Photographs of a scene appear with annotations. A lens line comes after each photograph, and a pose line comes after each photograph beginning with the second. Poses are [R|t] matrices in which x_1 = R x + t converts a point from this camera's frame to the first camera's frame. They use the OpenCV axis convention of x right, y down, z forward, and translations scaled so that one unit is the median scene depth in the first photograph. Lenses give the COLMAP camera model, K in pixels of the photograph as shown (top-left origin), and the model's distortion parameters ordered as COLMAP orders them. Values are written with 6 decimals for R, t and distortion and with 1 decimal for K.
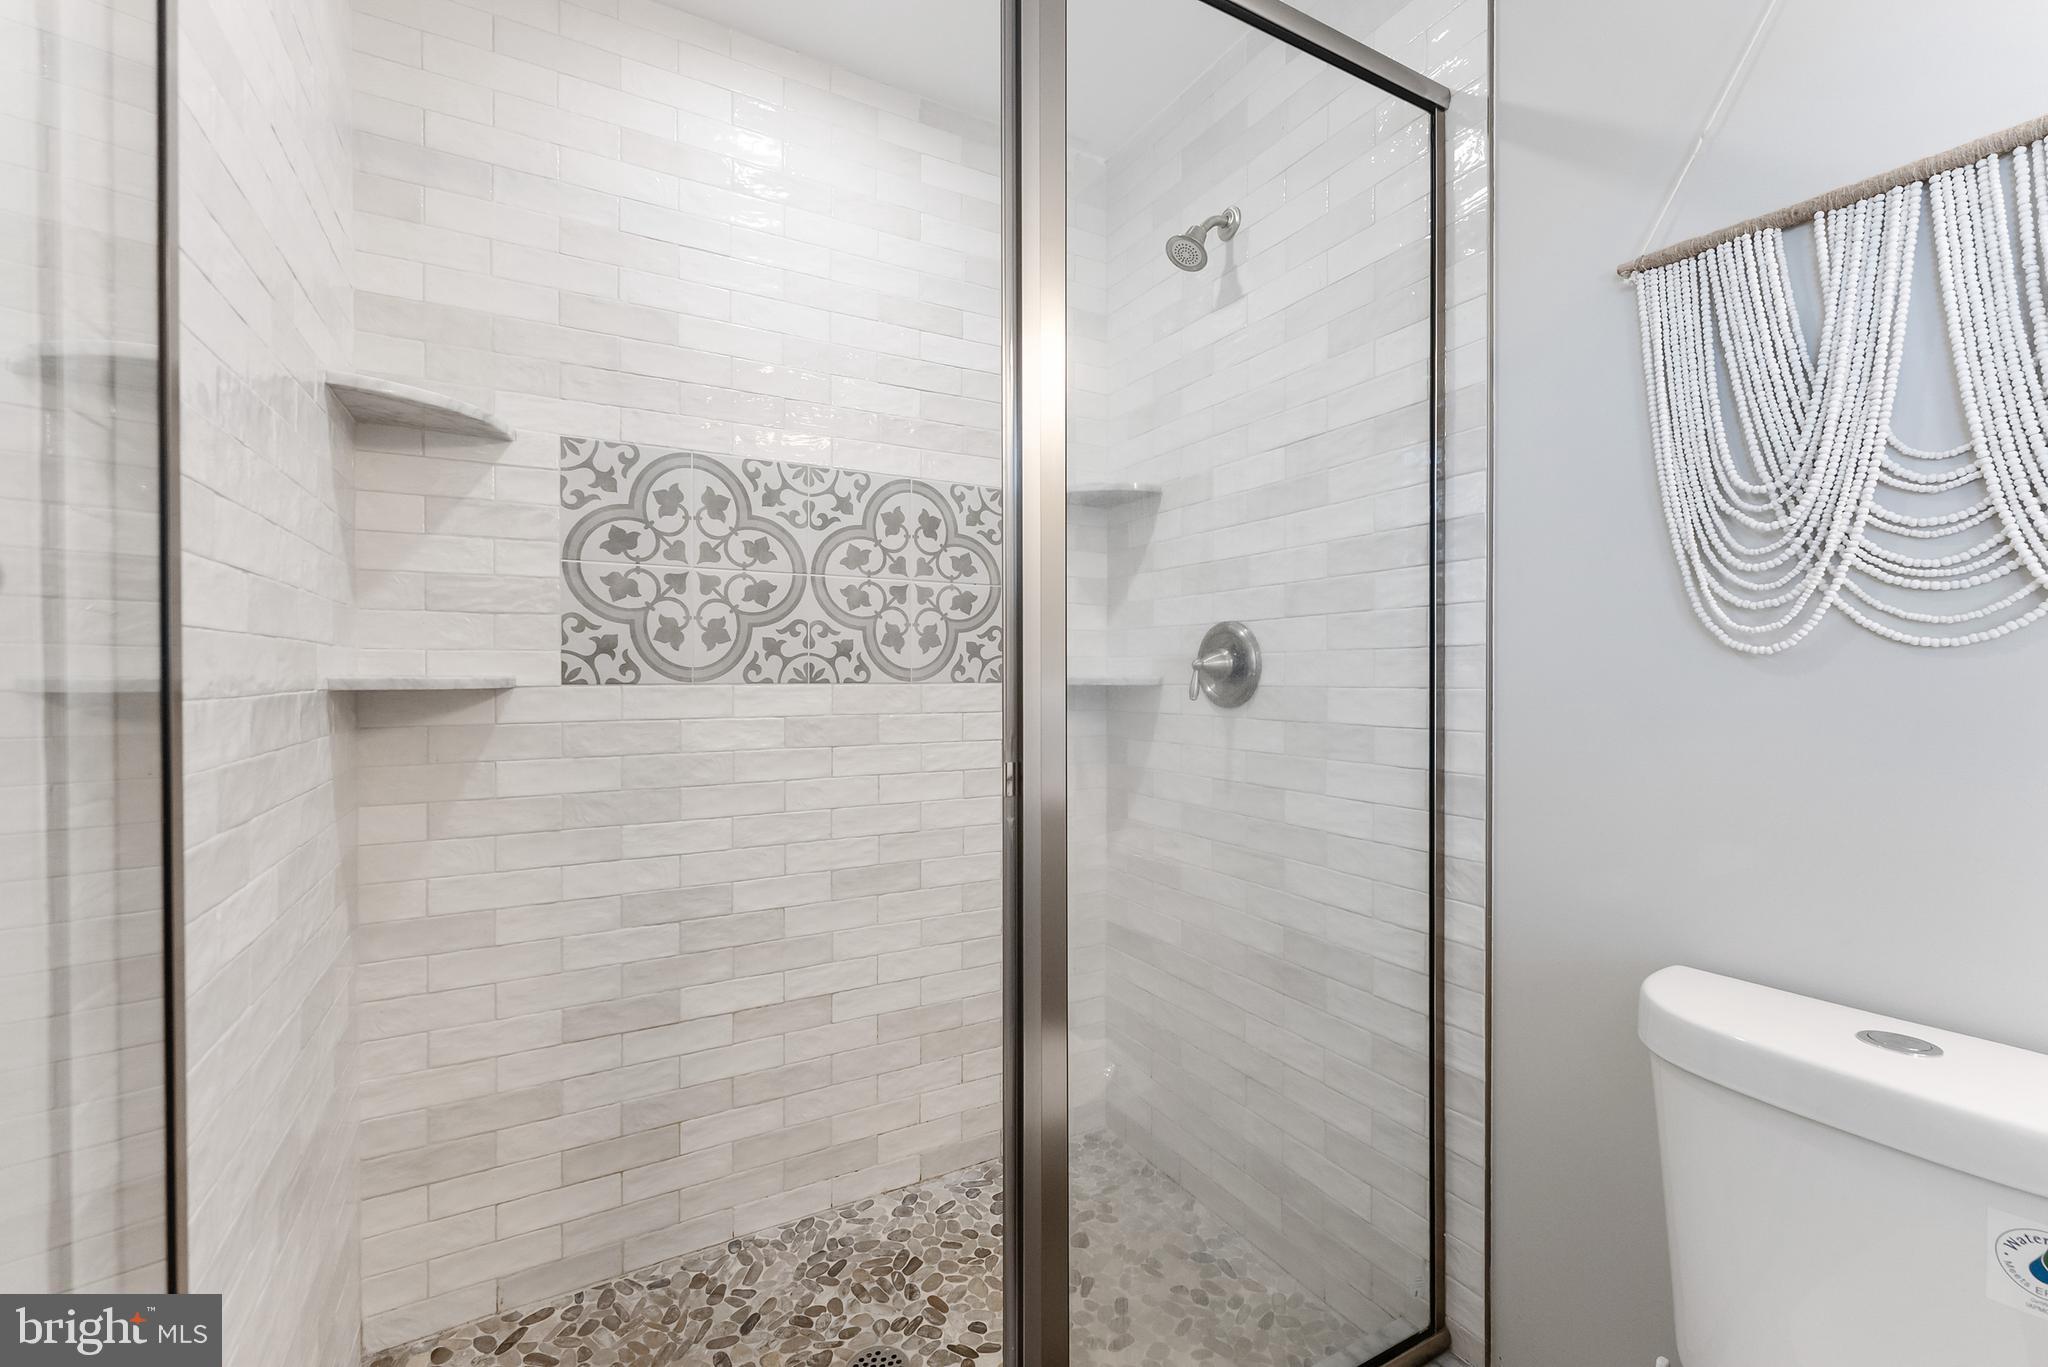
lens RADIAL K [[824.0, 0, 1009.5], [0, 824.0, 680.9], [0, 0, 1]] dist [0.001052, -0.000130]
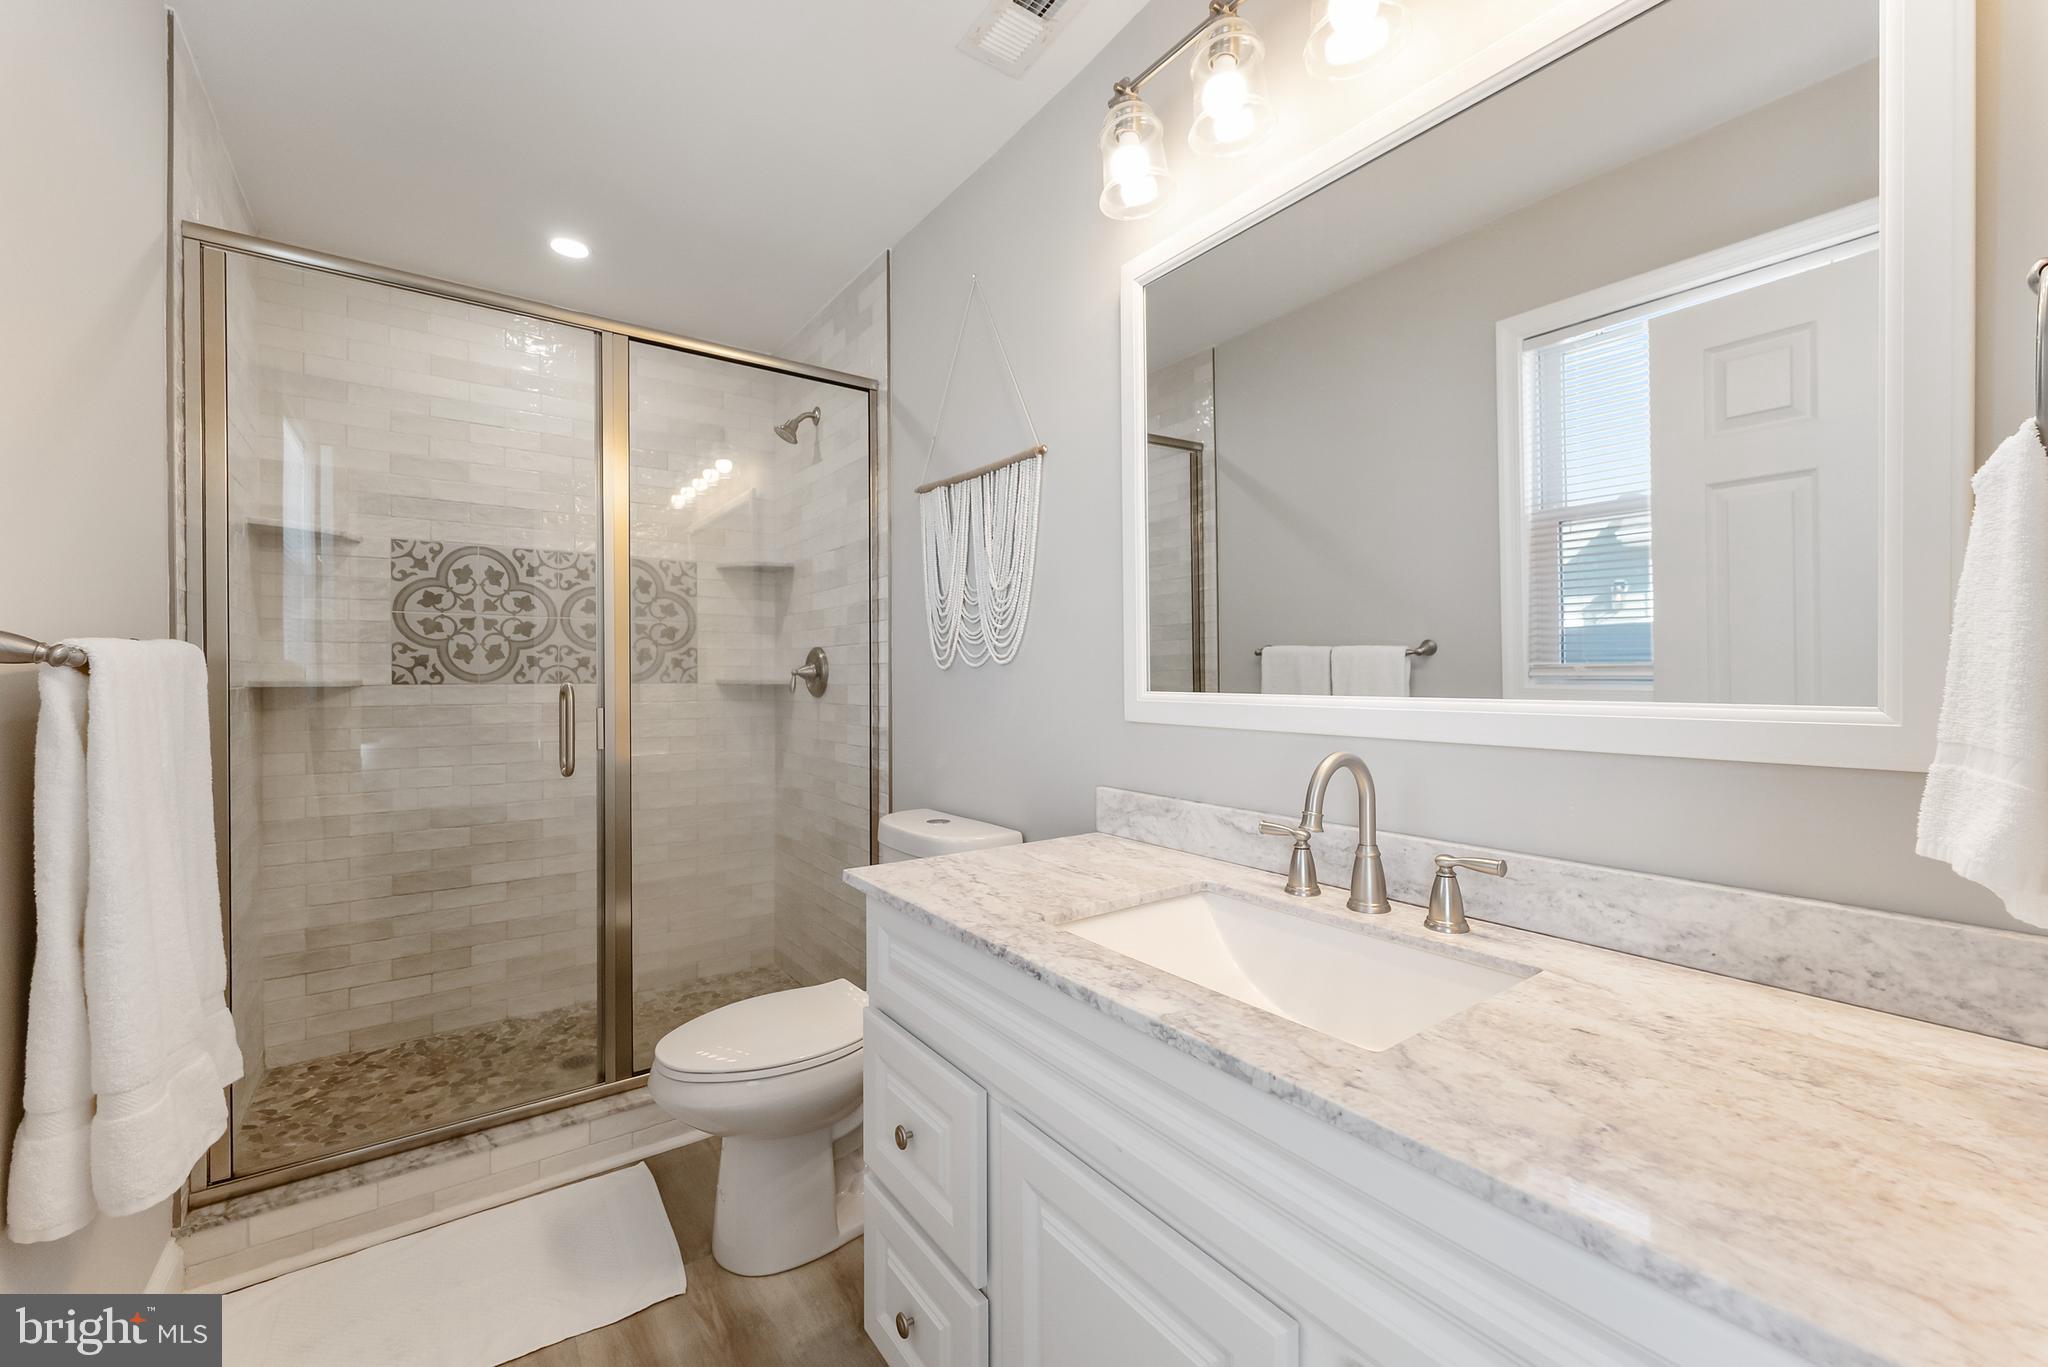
lens RADIAL K [[824.0, 0, 1035.7], [0, 824.0, 680.2], [0, 0, 1]] dist [0.001052, -0.000130]
pose [[0.993063, -0.001093, 0.117579, 0.554389], [0.001313, 0.999998, -0.001796, 0.000816], [-0.117577, 0.001938, 0.993062, -0.814583]]
